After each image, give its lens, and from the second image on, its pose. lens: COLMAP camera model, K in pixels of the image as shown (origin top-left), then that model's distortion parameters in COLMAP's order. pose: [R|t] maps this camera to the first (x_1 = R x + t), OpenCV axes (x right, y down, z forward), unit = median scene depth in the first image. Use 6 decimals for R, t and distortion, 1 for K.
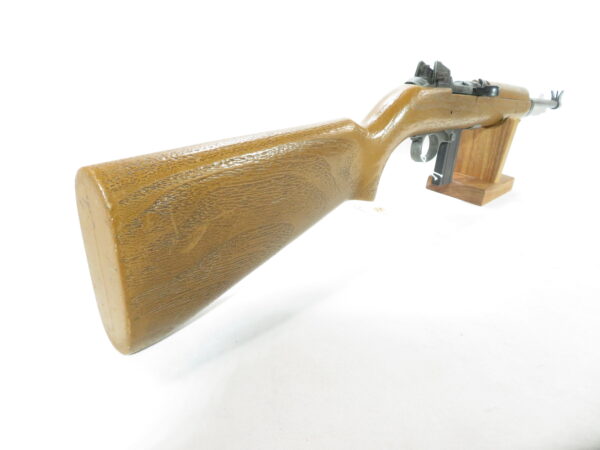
lens RADIAL K [[428.9, 0, 302.0], [0, 428.9, 227.1], [0, 0, 1]] dist [-0.001575, 0.000575]
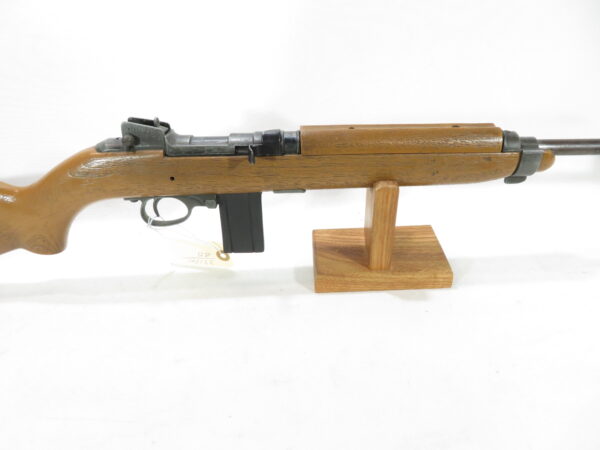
lens RADIAL K [[428.9, 0, 302.0], [0, 428.9, 227.1], [0, 0, 1]] dist [-0.001575, 0.000575]
pose [[0.664589, 0.281092, -0.692322, 0.855120], [-0.170510, 0.959148, 0.225747, -0.312172], [0.727494, -0.031981, 0.685368, 0.472881]]
